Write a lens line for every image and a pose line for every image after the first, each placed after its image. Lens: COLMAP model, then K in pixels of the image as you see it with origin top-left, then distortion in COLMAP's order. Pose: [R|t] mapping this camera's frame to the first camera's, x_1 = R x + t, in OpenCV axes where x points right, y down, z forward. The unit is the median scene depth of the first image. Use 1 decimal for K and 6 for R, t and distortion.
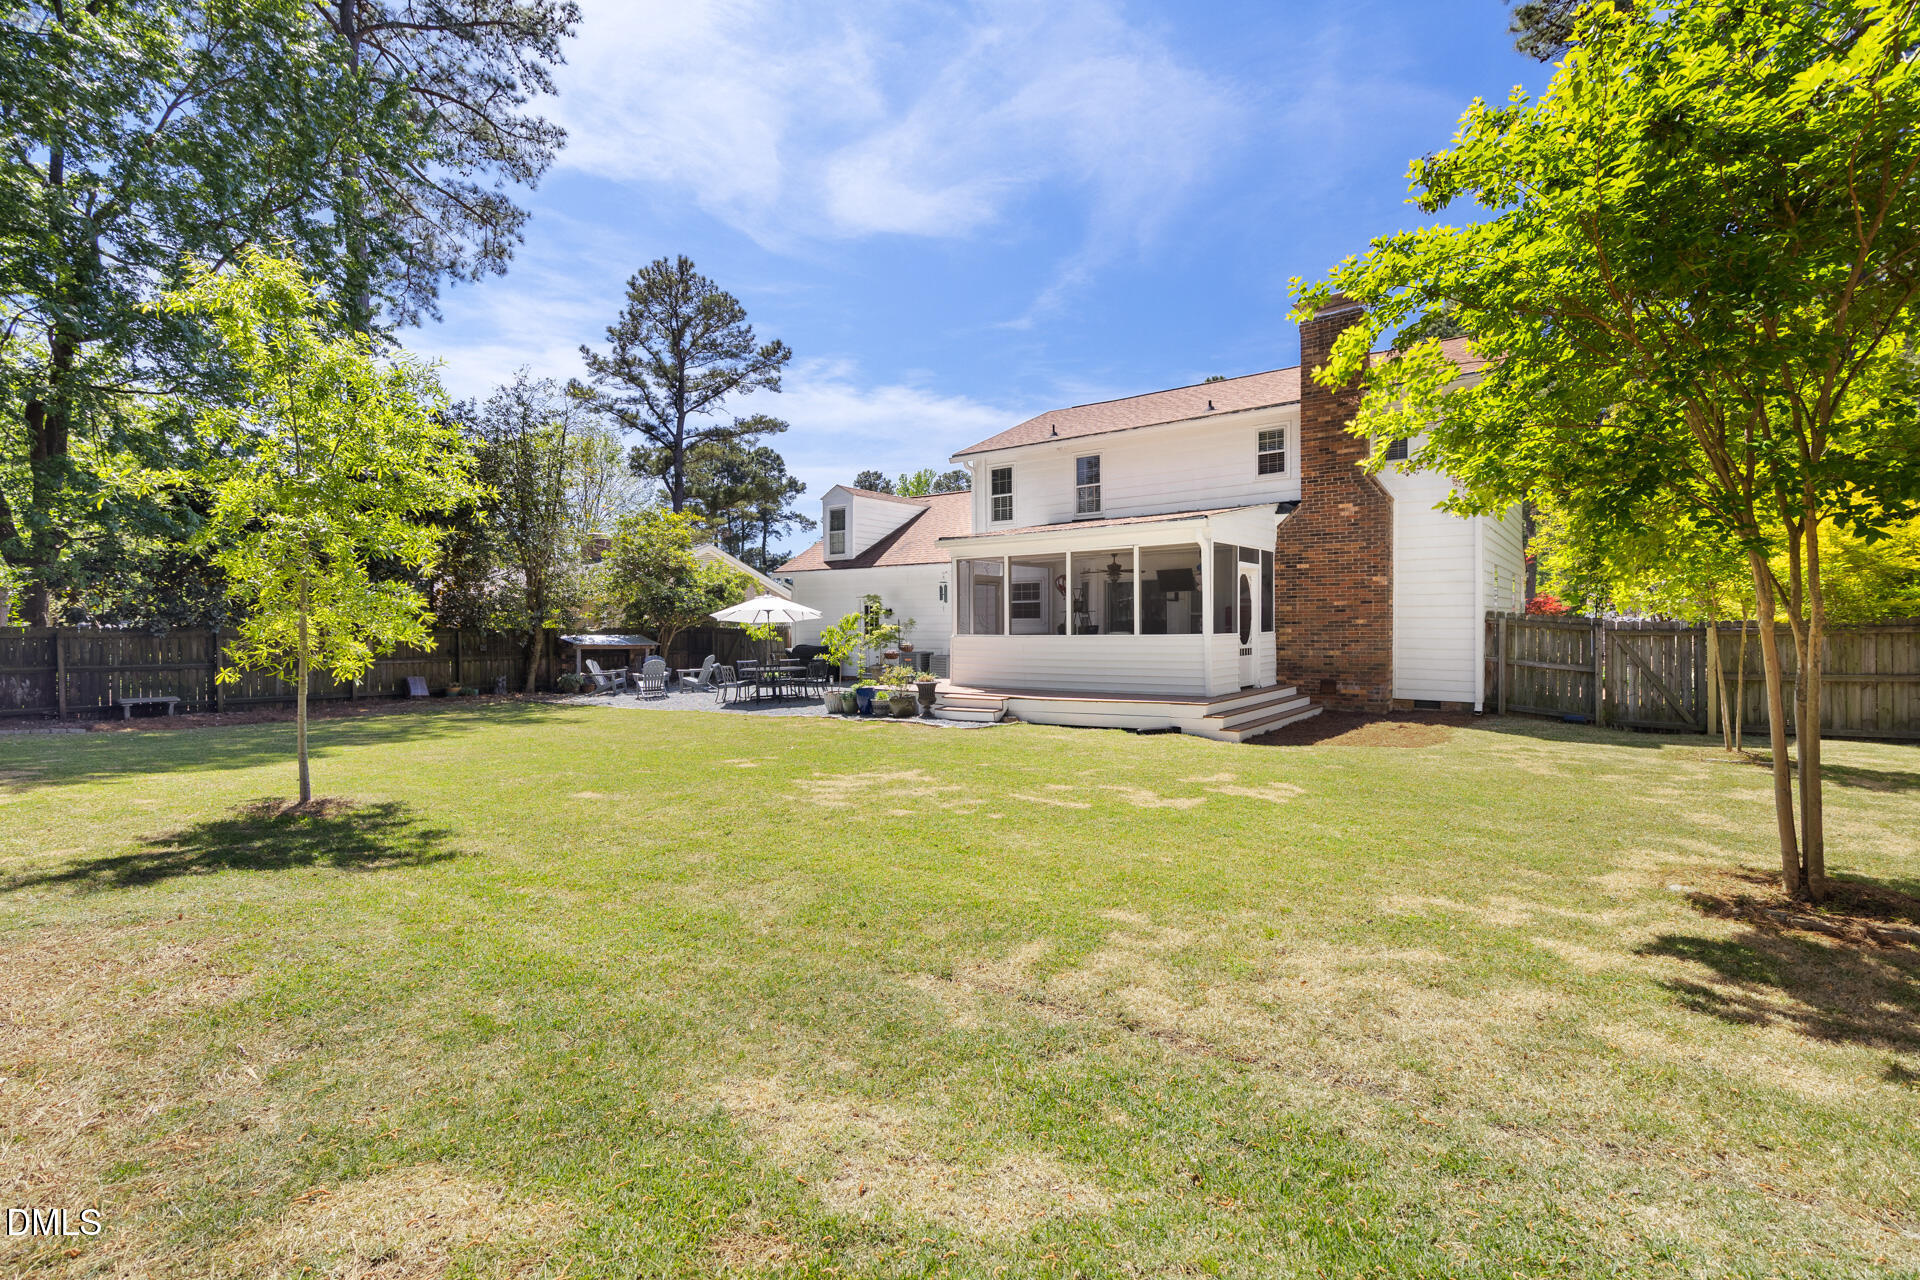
lens RADIAL K [[866.1, 0, 948.3], [0, 866.1, 638.3], [0, 0, 1]] dist [0.006604, -0.000738]
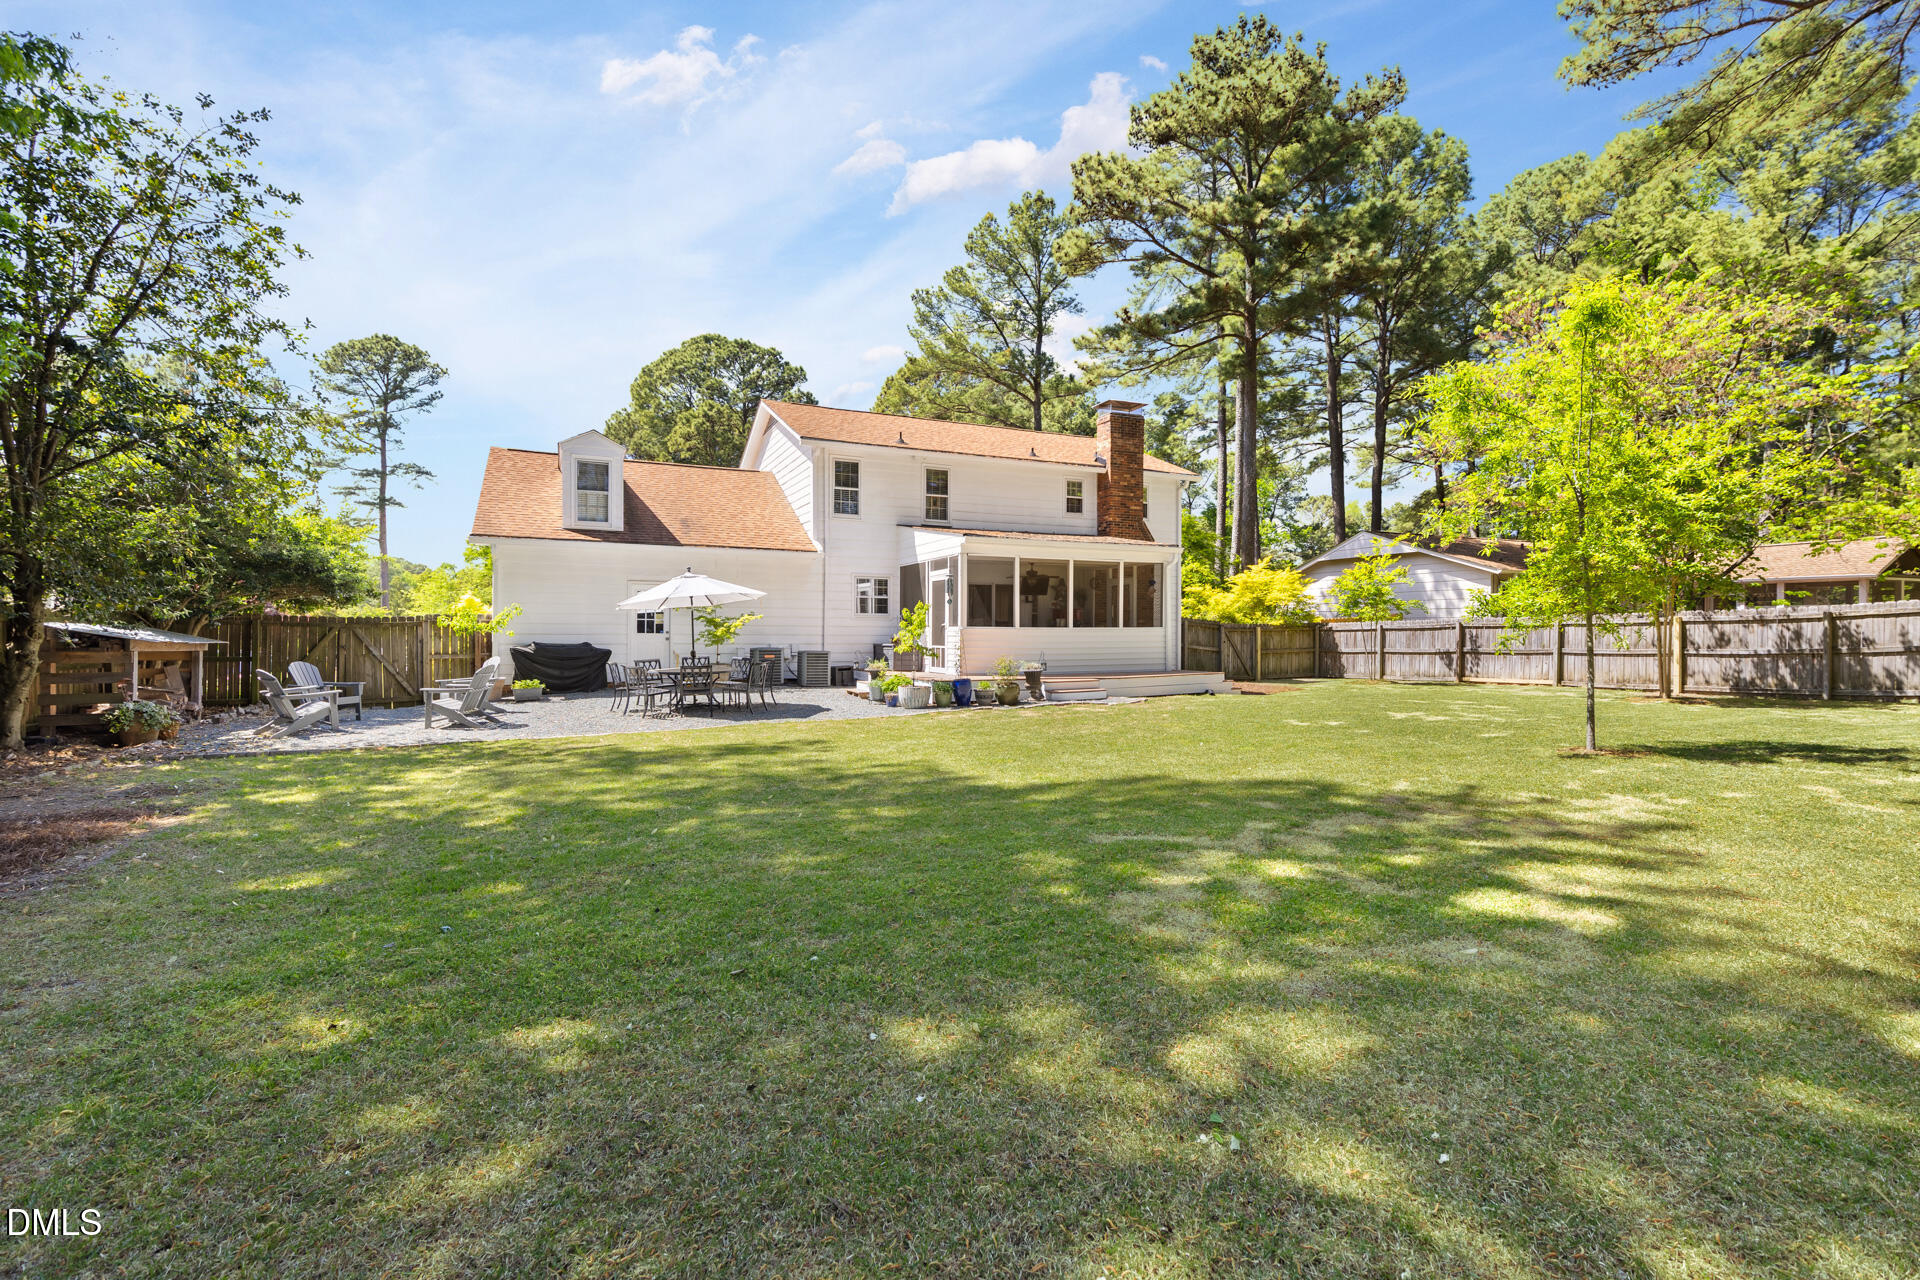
lens RADIAL K [[866.1, 0, 960.7], [0, 866.1, 636.8], [0, 0, 1]] dist [0.006604, -0.000738]
pose [[0.467349, 0.002643, 0.884069, -0.810514], [0.007649, 0.999946, -0.007032, 0.013493], [-0.884040, 0.010049, 0.467304, 0.453830]]
